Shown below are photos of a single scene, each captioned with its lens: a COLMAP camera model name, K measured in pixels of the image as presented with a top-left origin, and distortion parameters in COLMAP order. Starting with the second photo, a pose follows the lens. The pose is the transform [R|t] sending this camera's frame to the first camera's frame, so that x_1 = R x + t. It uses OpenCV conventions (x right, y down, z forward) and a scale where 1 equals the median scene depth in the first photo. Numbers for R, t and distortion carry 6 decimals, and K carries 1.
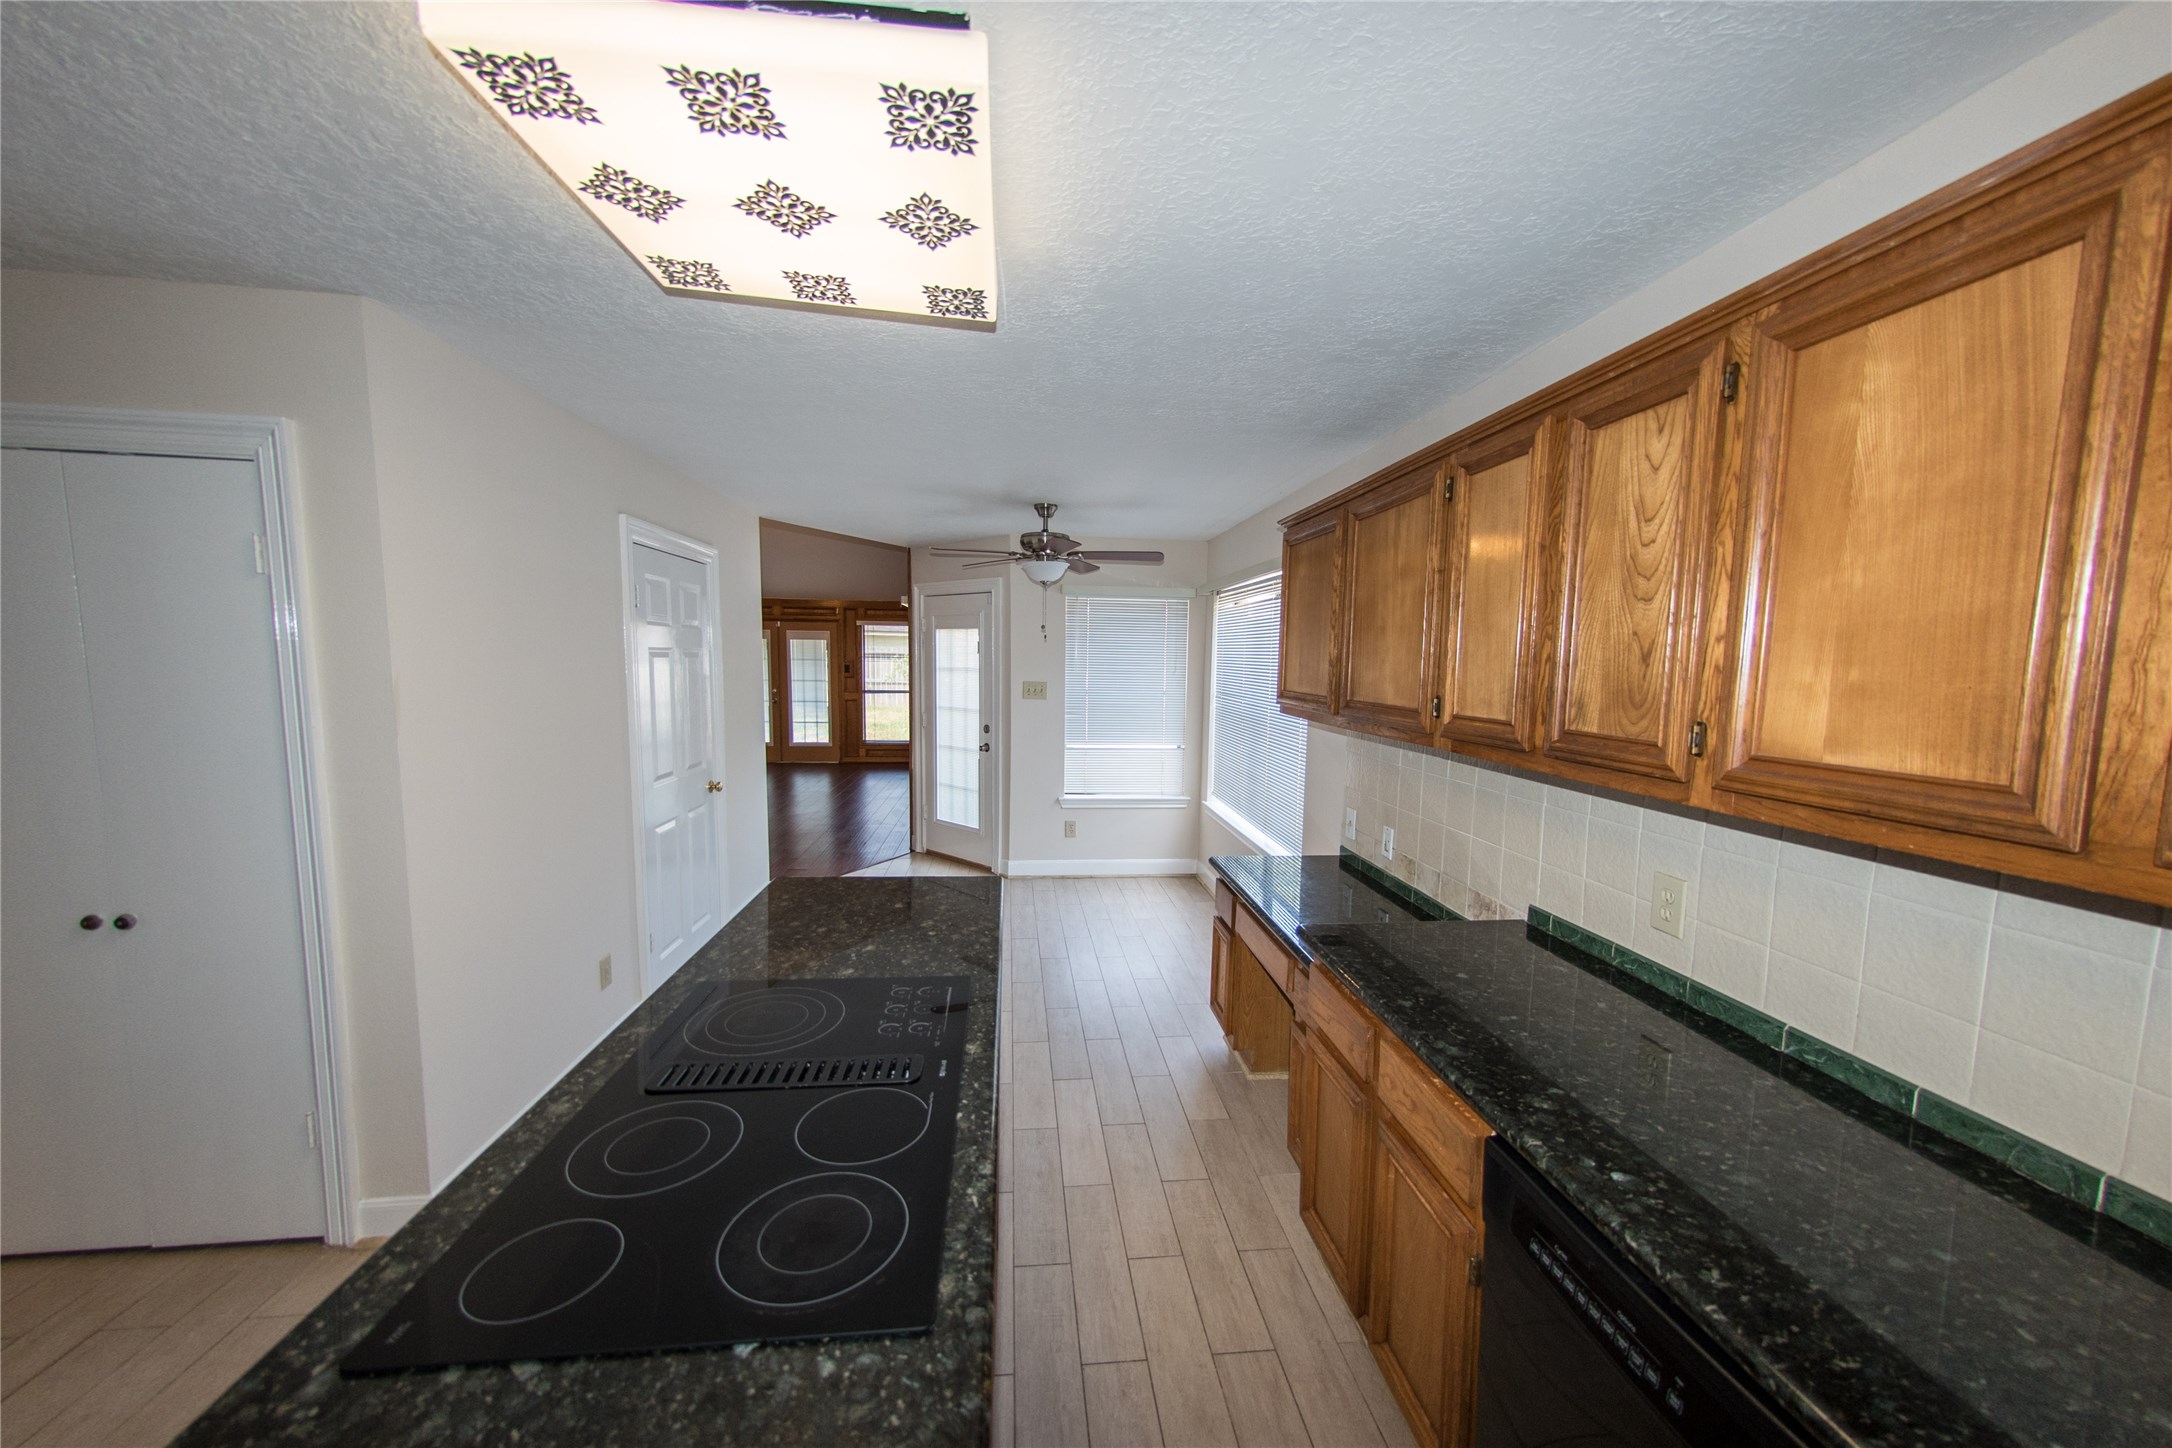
lens RADIAL K [[760.4, 0, 1082.3], [0, 760.4, 726.8], [0, 0, 1]] dist [0.008567, -0.000394]
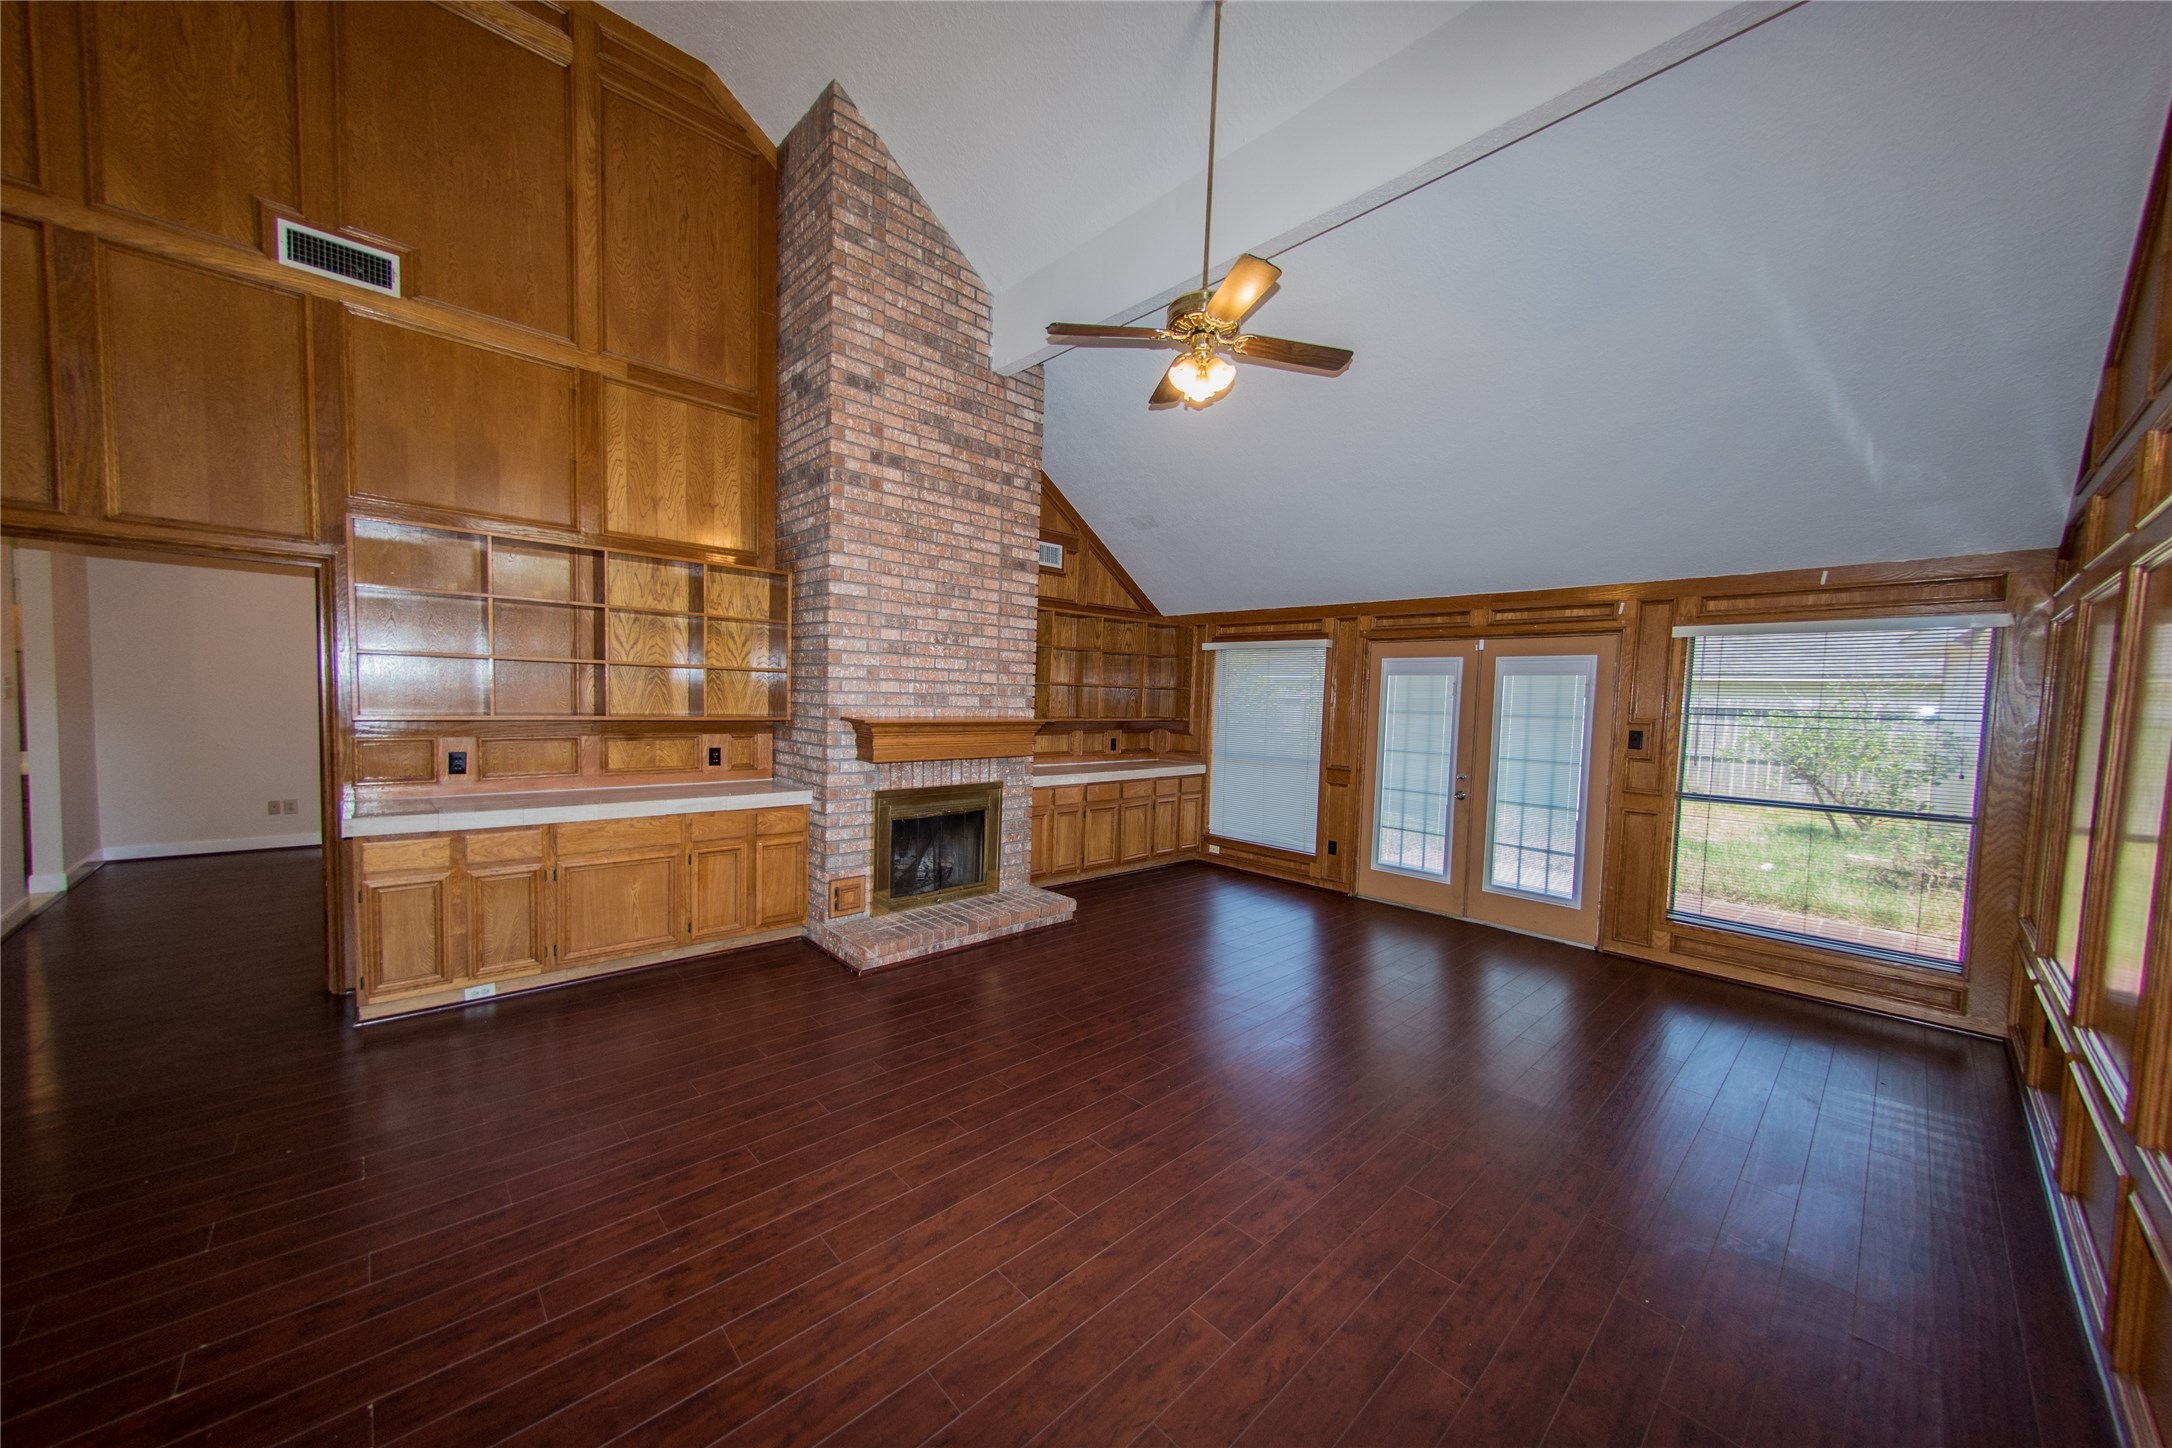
lens RADIAL K [[760.4, 0, 1091.7], [0, 760.4, 734.3], [0, 0, 1]] dist [0.008567, -0.000394]
pose [[0.609846, 0.048939, -0.791007, -0.154025], [-0.094845, 0.995425, -0.011537, -0.044555], [0.786824, 0.082059, 0.611698, 0.490375]]
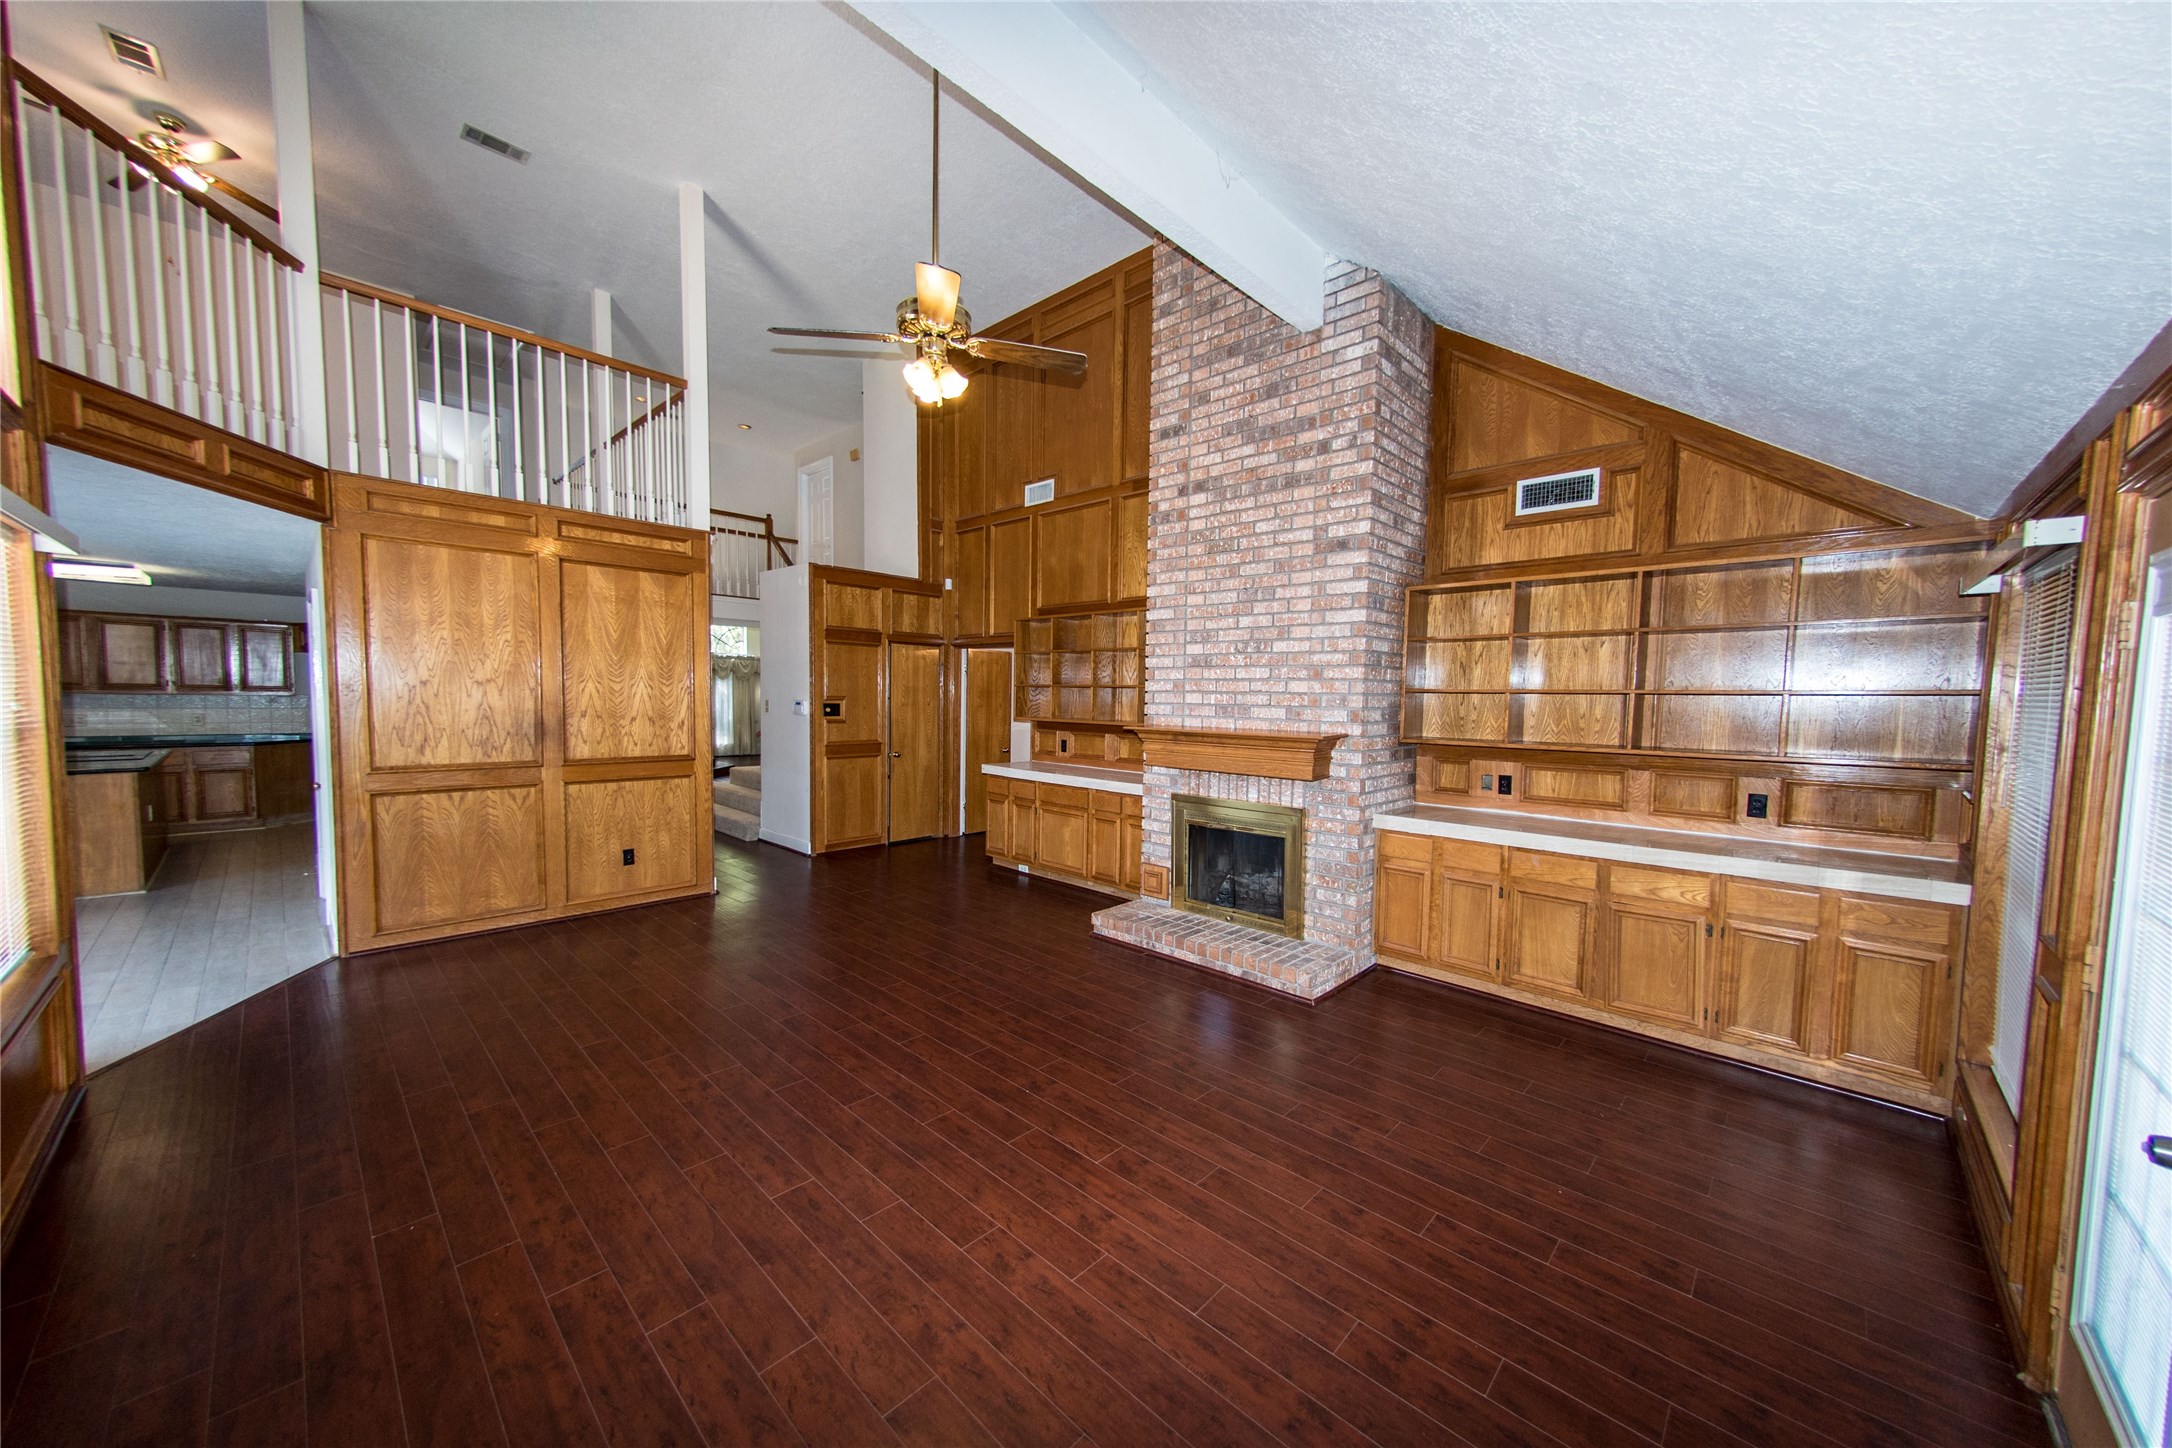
lens RADIAL K [[760.4, 0, 1090.9], [0, 760.4, 740.7], [0, 0, 1]] dist [0.008567, -0.000394]
pose [[-0.754178, 0.007569, -0.656627, -0.216922], [-0.090843, 0.989117, 0.115740, -0.087033], [0.650357, 0.146939, -0.745282, 0.960883]]
